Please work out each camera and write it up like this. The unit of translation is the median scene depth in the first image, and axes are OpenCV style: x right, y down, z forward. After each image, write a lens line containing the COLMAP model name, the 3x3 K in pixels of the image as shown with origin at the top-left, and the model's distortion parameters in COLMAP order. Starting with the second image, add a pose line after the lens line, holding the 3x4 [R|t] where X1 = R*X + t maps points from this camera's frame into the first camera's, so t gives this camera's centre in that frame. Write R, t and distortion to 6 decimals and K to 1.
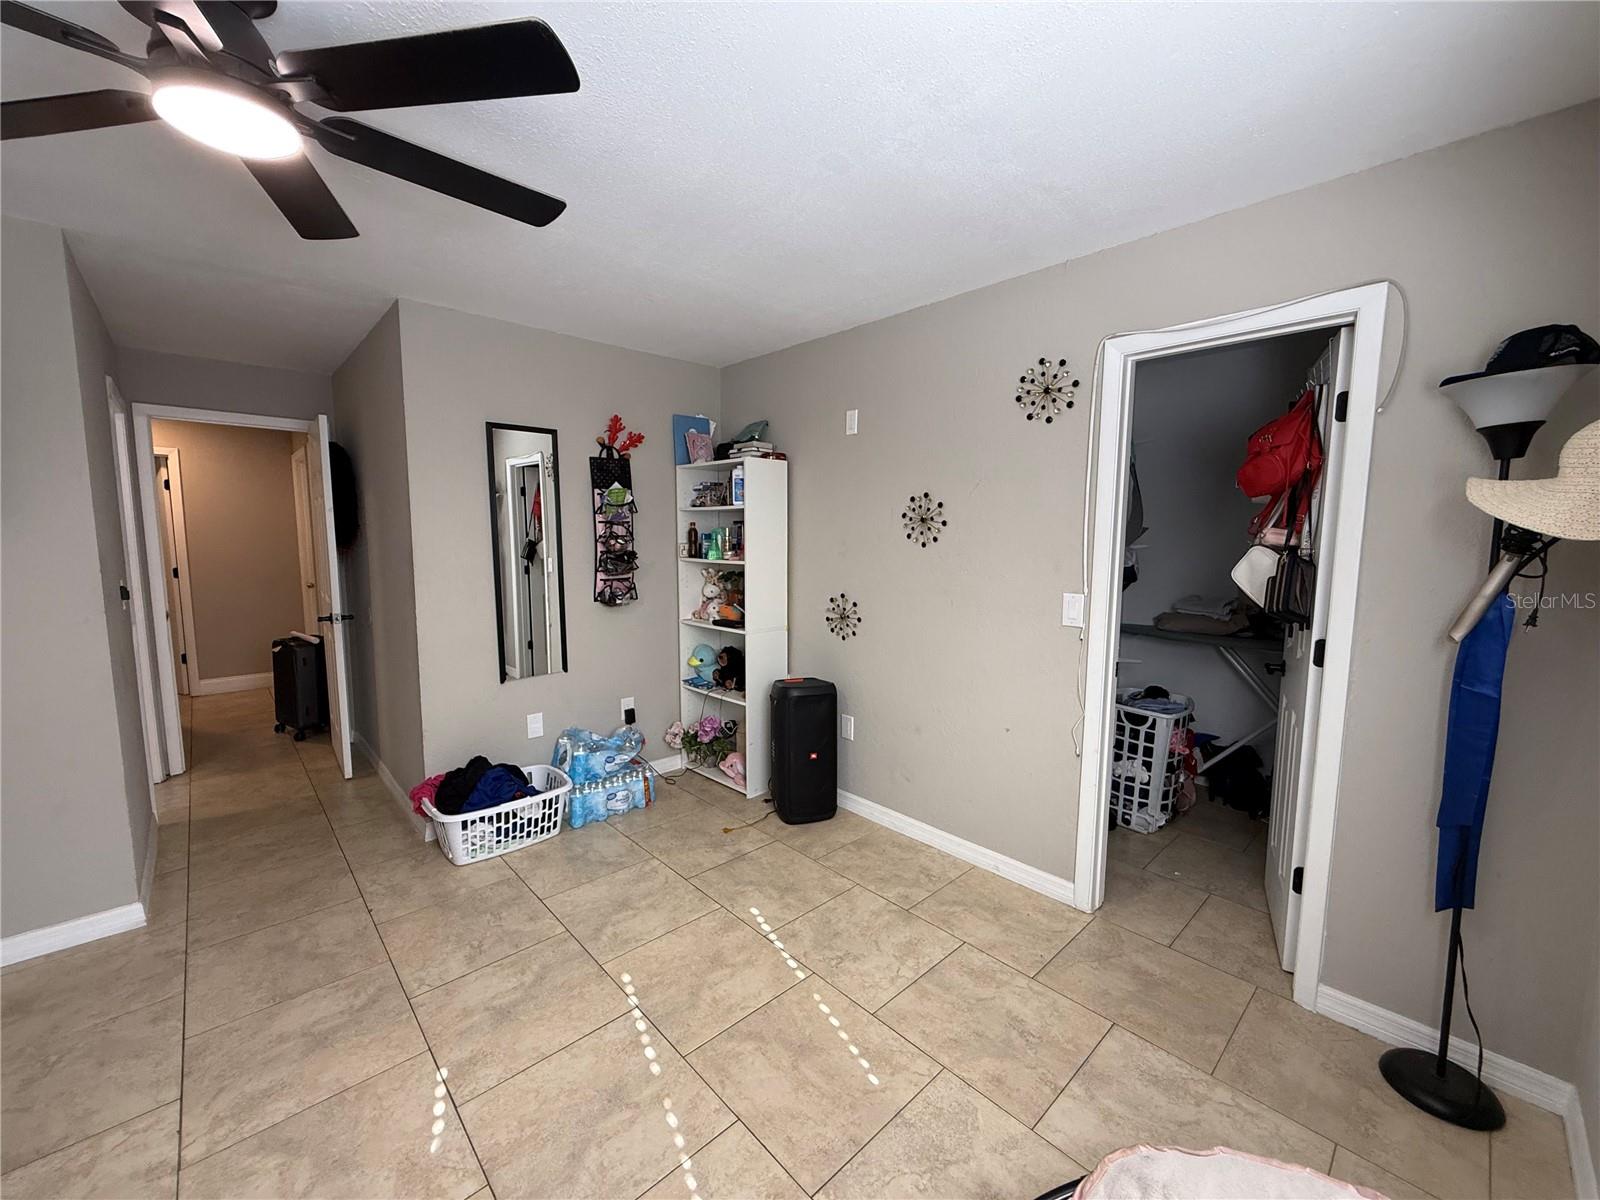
lens RADIAL K [[635.1, 0, 792.6], [0, 635.1, 598.6], [0, 0, 1]] dist [-0.003059, 0.000827]
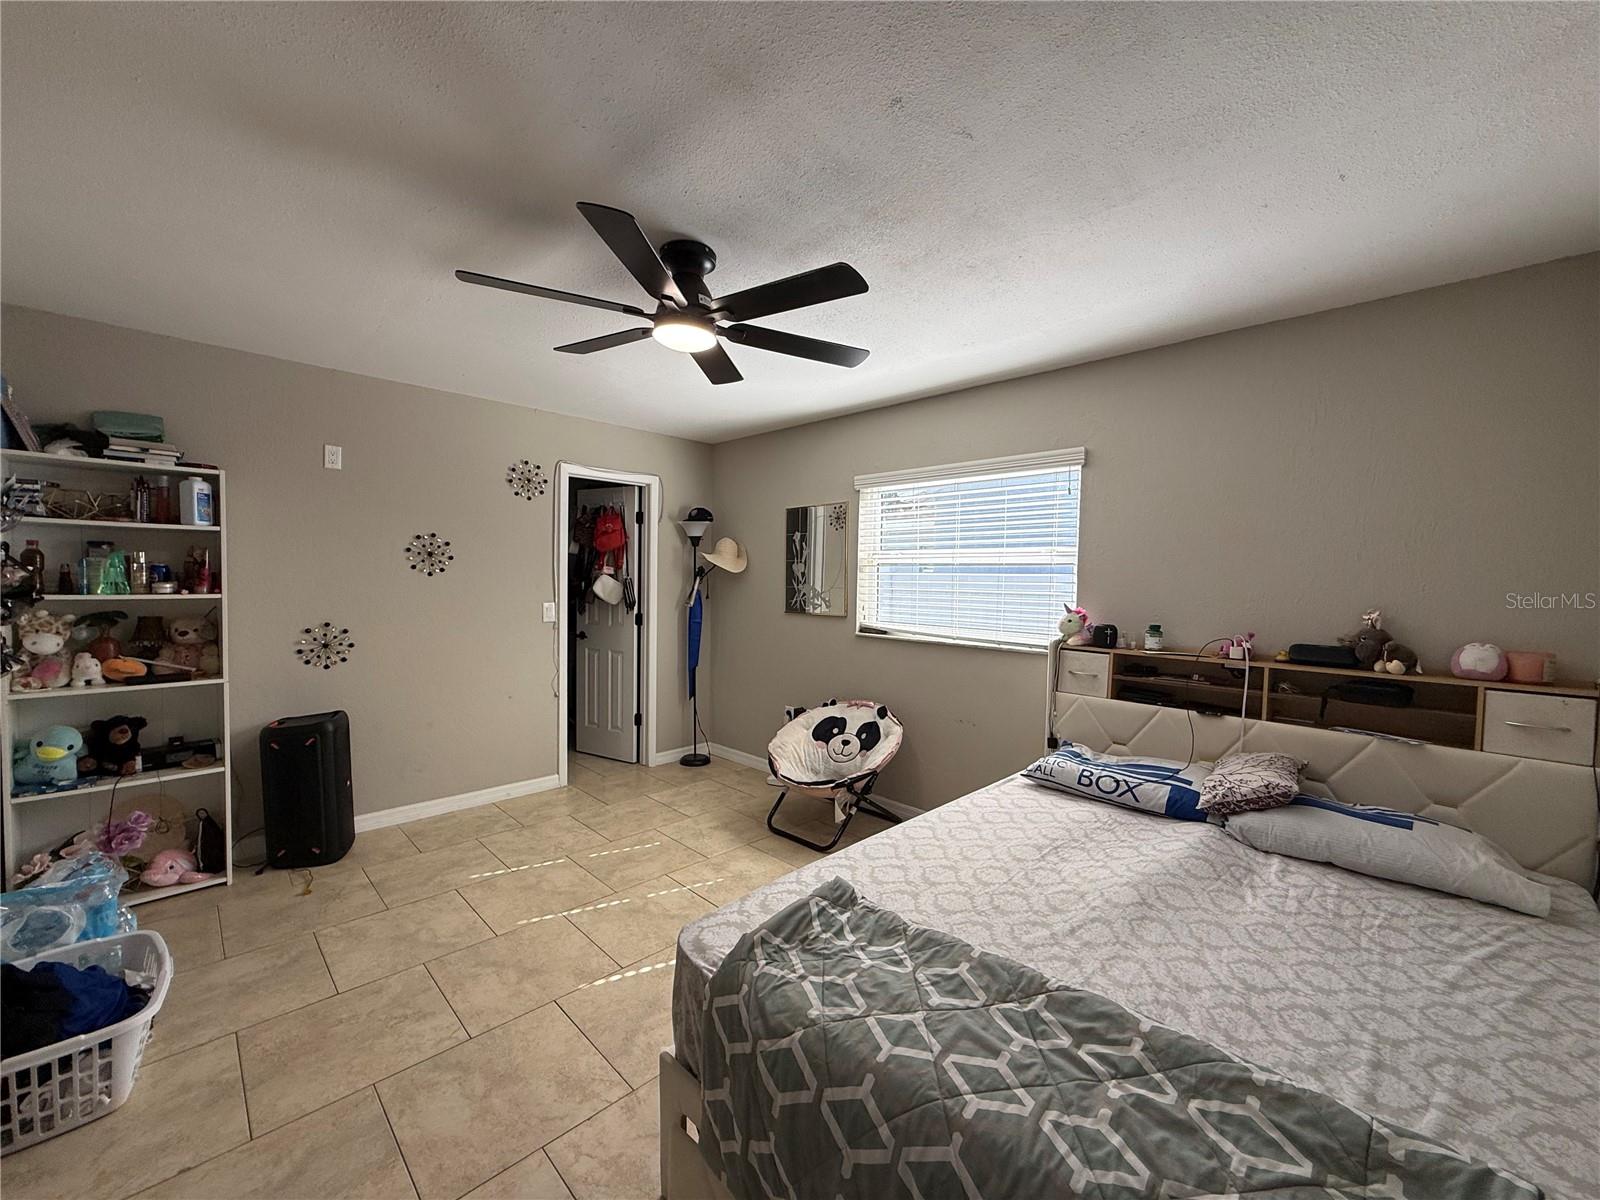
lens RADIAL K [[635.1, 0, 794.7], [0, 635.1, 602.1], [0, 0, 1]] dist [-0.003059, 0.000827]
pose [[-0.034585, -0.041274, 0.998549, -1.250800], [0.086180, 0.995302, 0.044125, -0.027383], [-0.995679, 0.087581, -0.030866, 0.382061]]
